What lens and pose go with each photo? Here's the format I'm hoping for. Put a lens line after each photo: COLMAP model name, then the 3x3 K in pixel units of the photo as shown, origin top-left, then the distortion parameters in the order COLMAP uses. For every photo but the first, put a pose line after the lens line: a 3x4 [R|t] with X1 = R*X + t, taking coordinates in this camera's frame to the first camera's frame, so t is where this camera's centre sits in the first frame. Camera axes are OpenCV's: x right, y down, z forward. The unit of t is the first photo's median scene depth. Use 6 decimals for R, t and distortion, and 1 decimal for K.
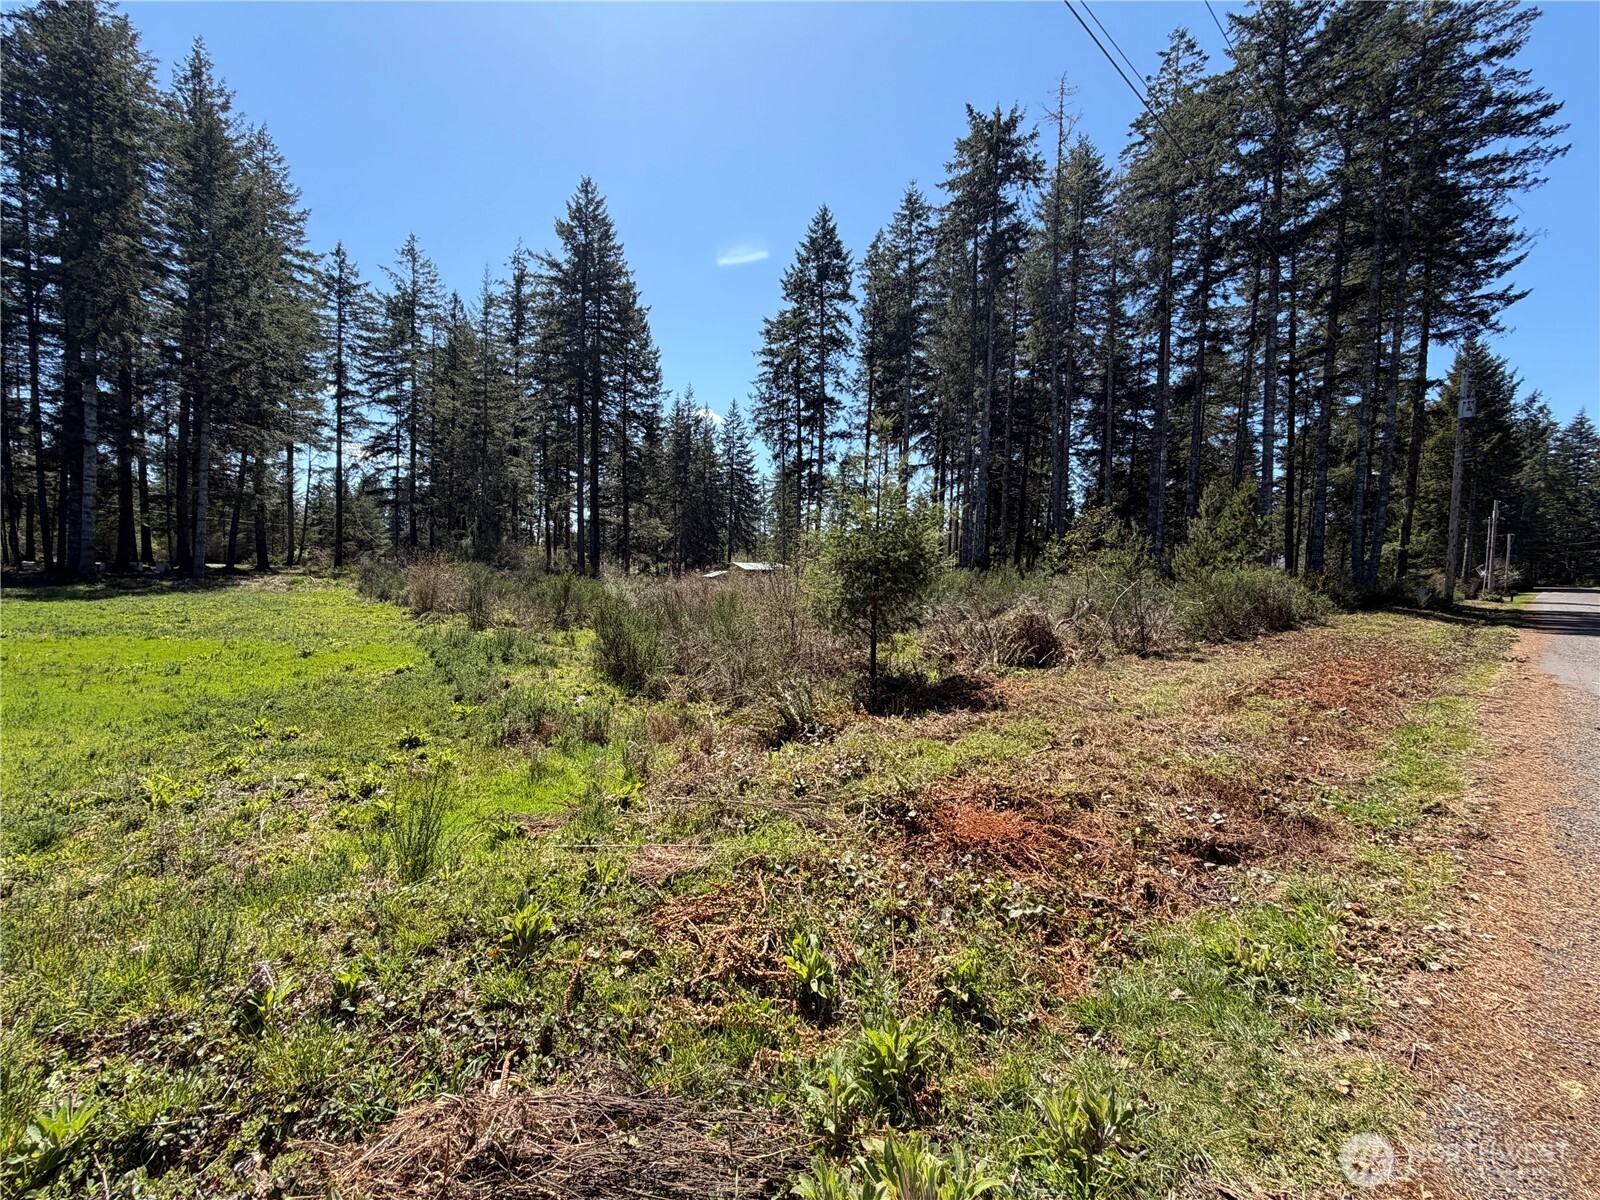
lens RADIAL K [[633.5, 0, 793.9], [0, 633.5, 605.0], [0, 0, 1]] dist [-0.002132, -0.000090]
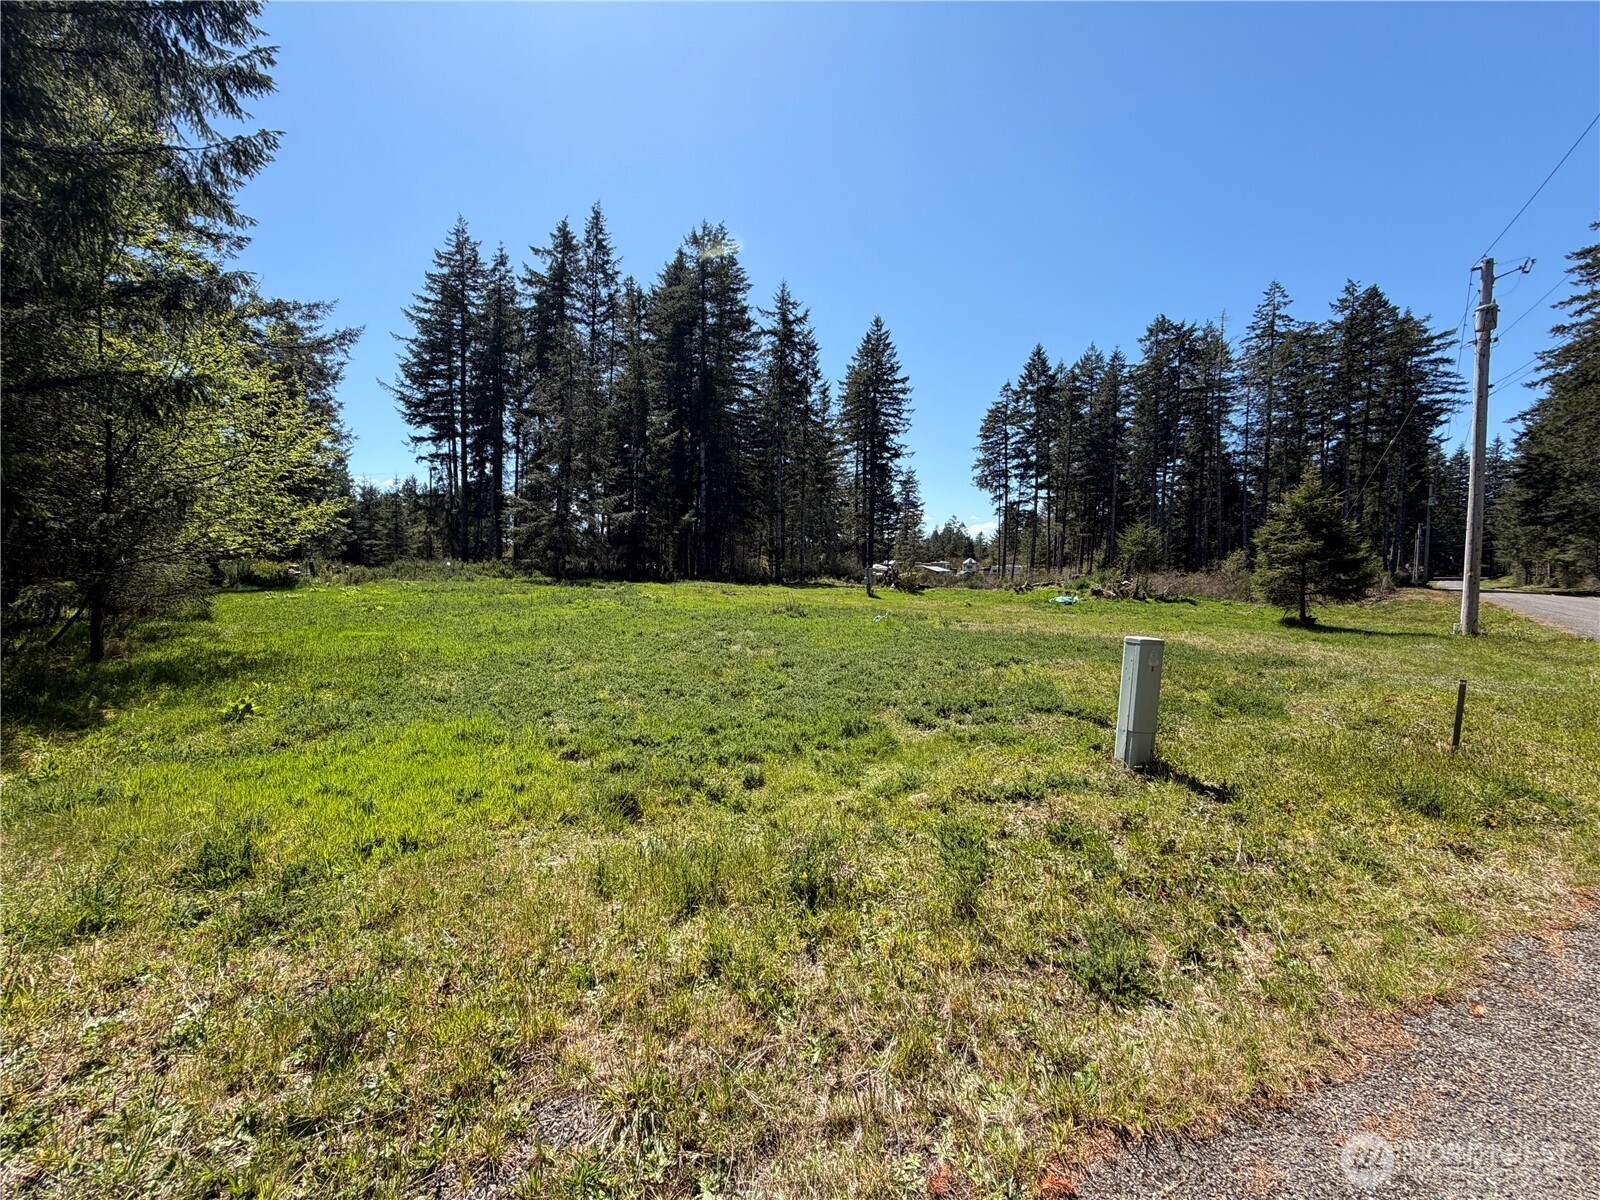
lens RADIAL K [[633.1, 0, 793.2], [0, 633.1, 600.7], [0, 0, 1]] dist [0.000737, -0.000275]
pose [[0.996156, -0.013743, 0.086512, -0.897451], [0.013907, 0.999902, -0.001298, 0.016927], [-0.086486, 0.002496, 0.996250, -0.678810]]
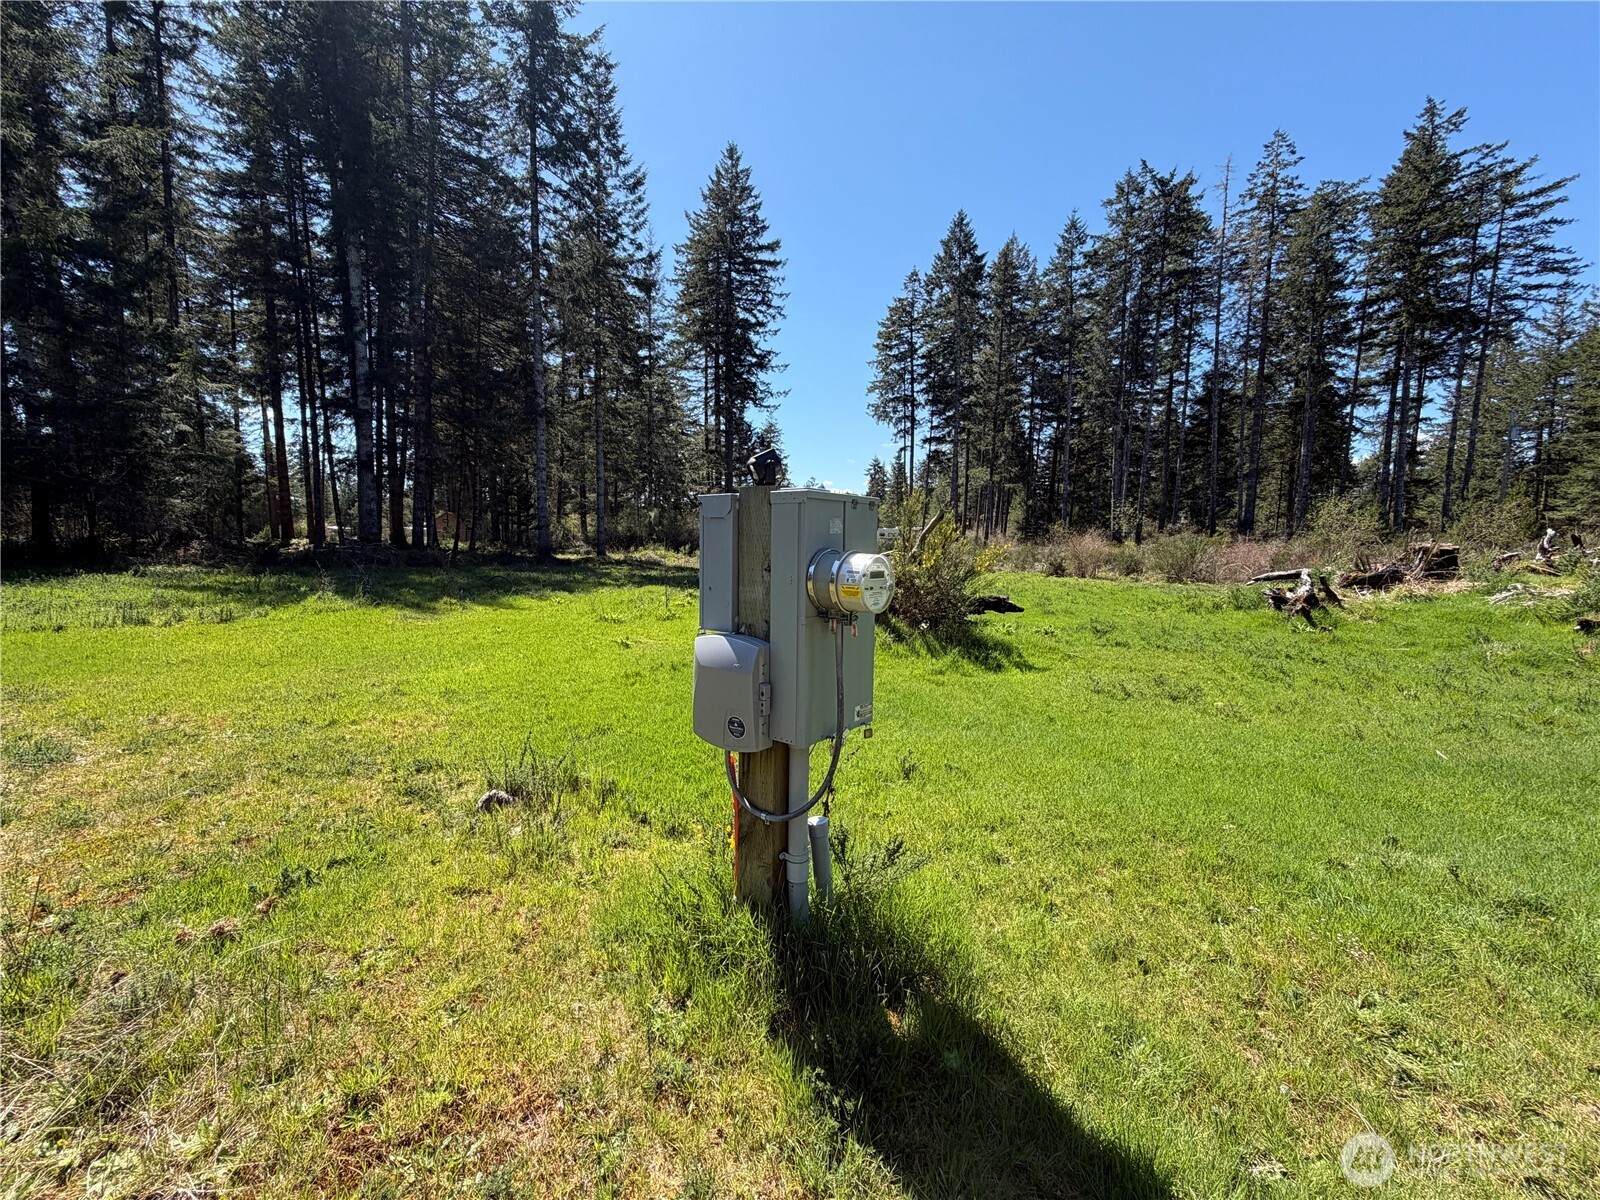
lens RADIAL K [[633.1, 0, 793.2], [0, 633.1, 600.7], [0, 0, 1]] dist [0.000737, -0.000275]
pose [[0.951011, -0.047608, 0.305469, -0.765921], [0.030991, 0.997775, 0.059024, -0.014887], [-0.307599, -0.046666, 0.950371, -0.018669]]
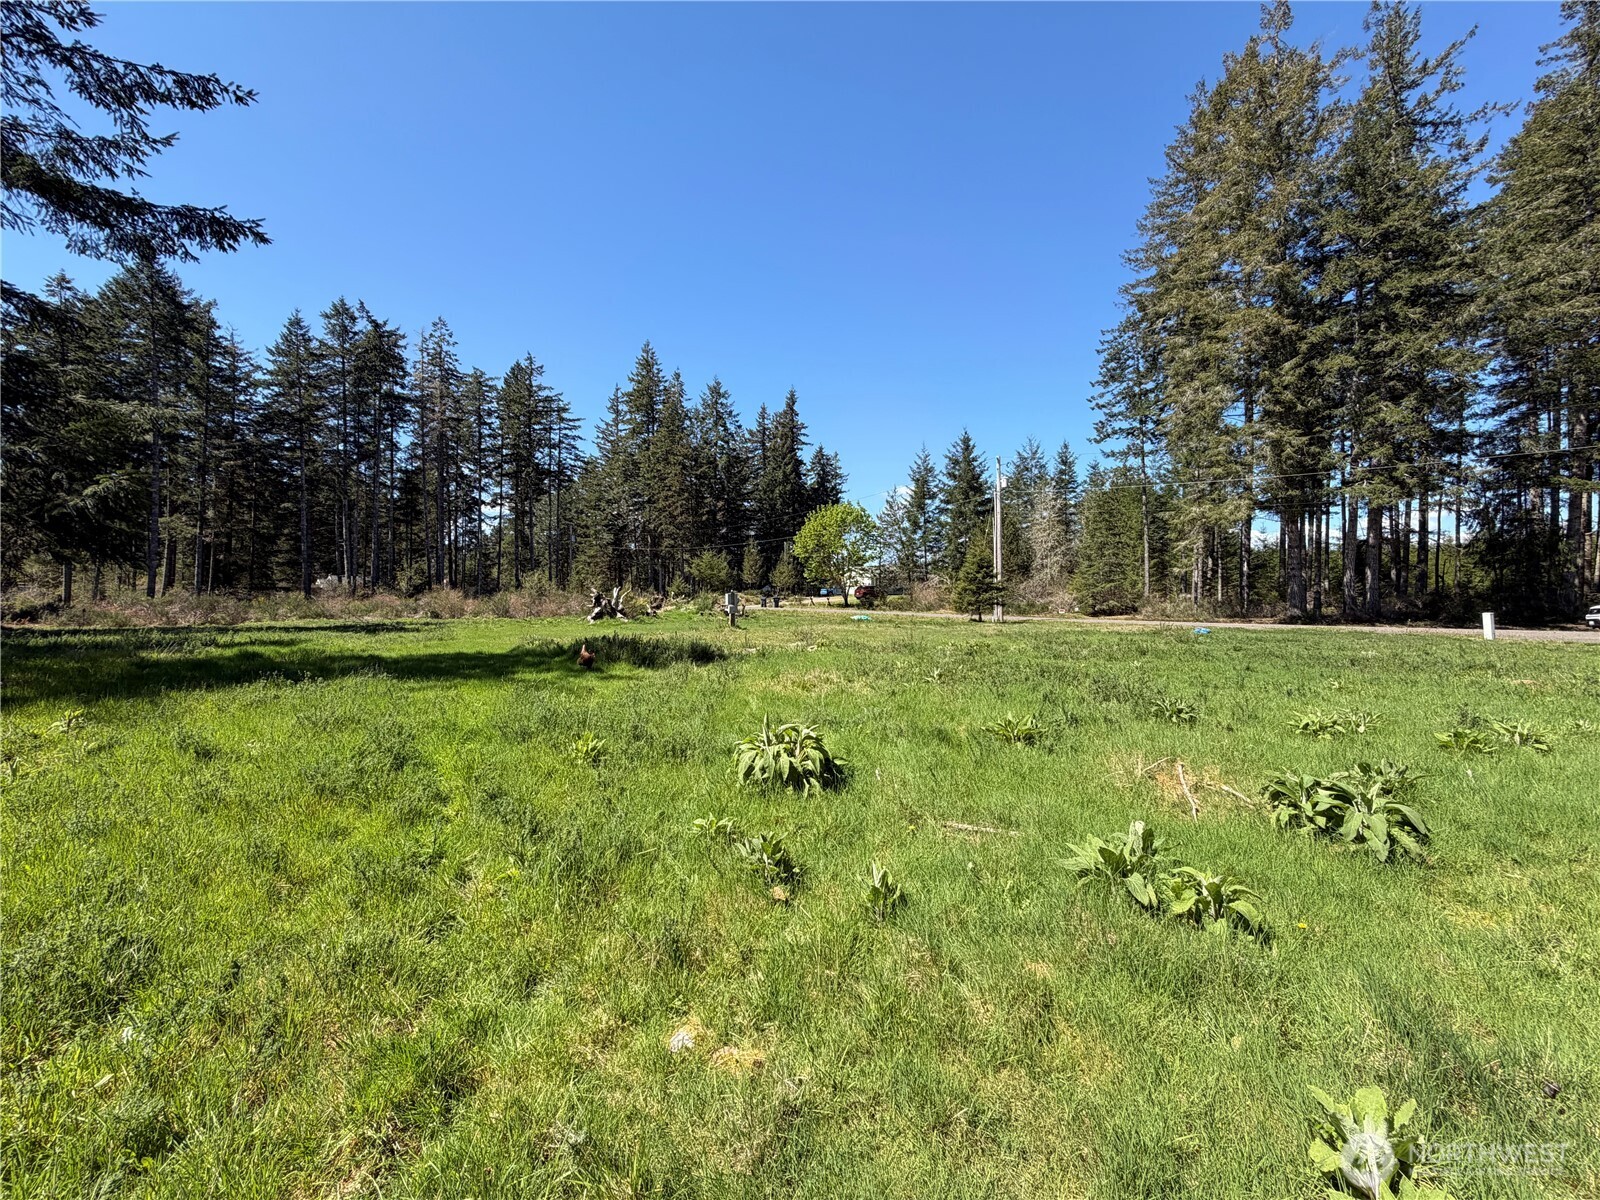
lens RADIAL K [[633.1, 0, 793.2], [0, 633.1, 600.7], [0, 0, 1]] dist [0.000737, -0.000275]
pose [[-0.030907, -0.033638, 0.998956, -1.317327], [0.052932, 0.997976, 0.035243, -0.026656], [-0.998120, 0.053966, -0.029064, -0.008439]]
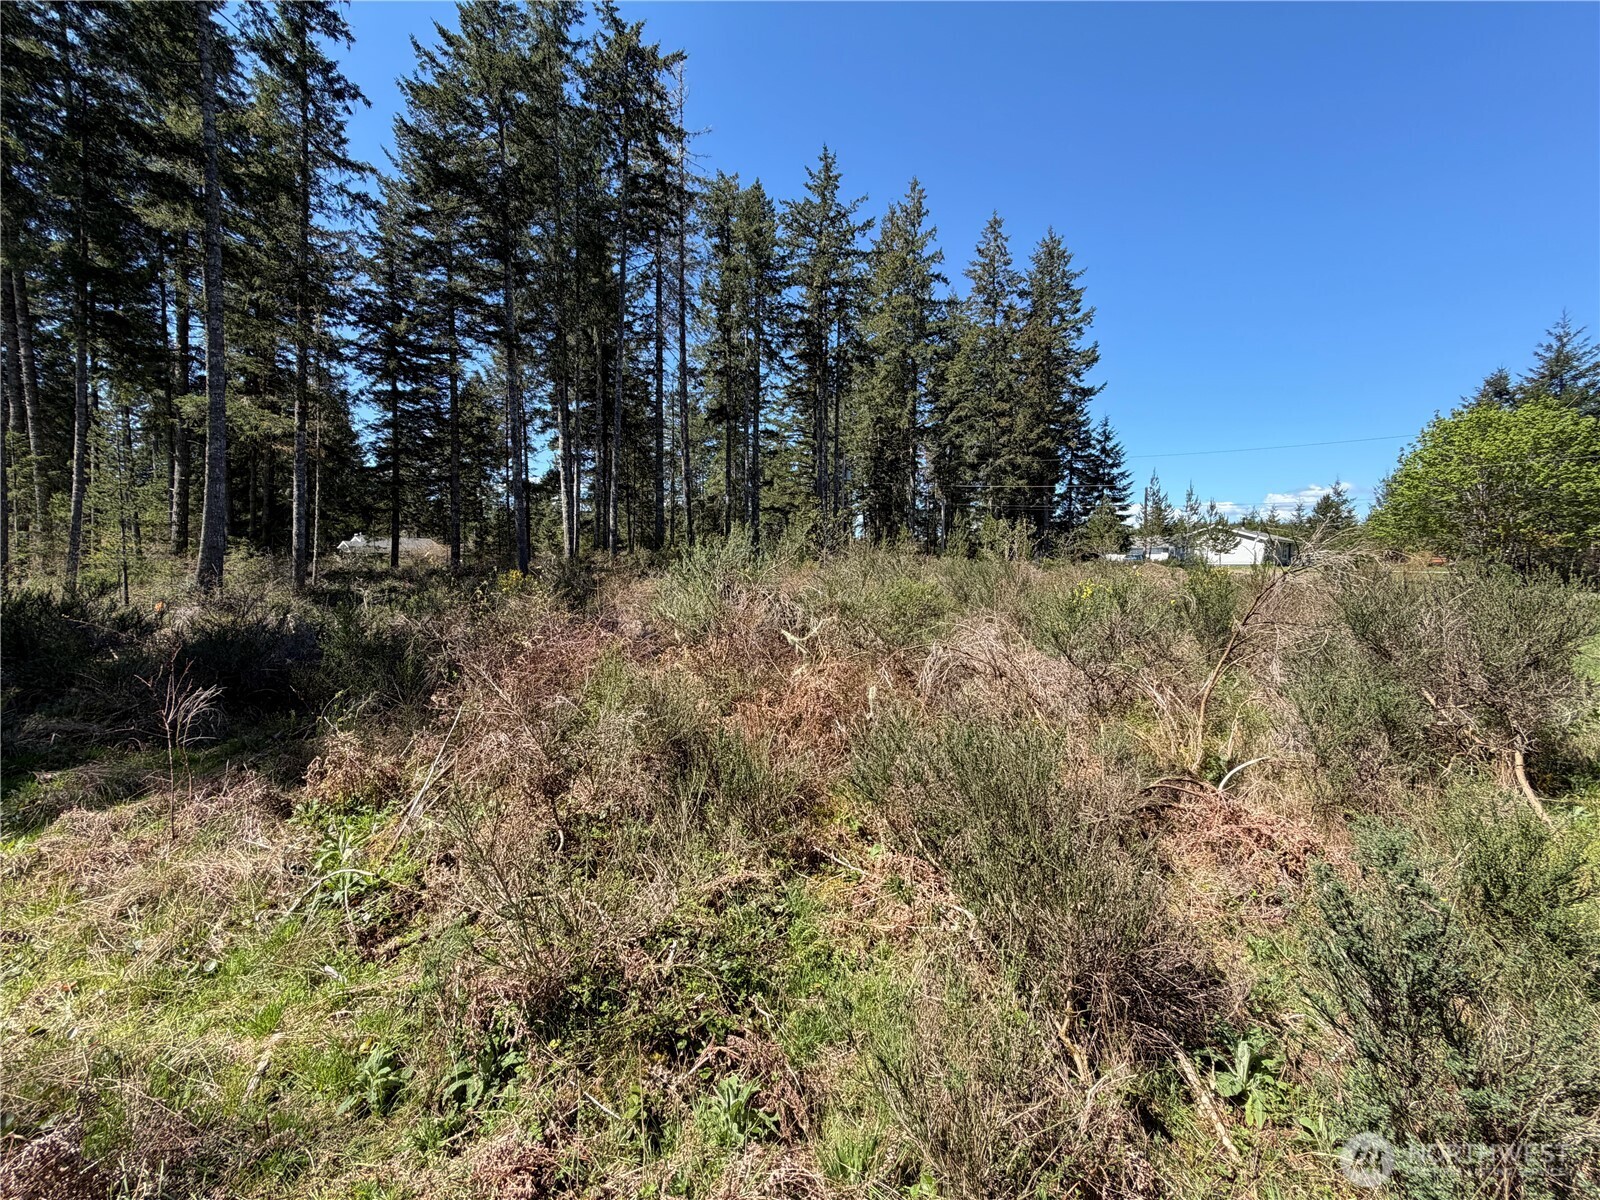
lens RADIAL K [[633.1, 0, 793.2], [0, 633.1, 600.7], [0, 0, 1]] dist [0.000737, -0.000275]
pose [[-0.126750, -0.081578, 0.988574, -0.574746], [0.047428, 0.994974, 0.088187, -0.056491], [-0.990800, 0.058064, -0.122244, 0.854606]]
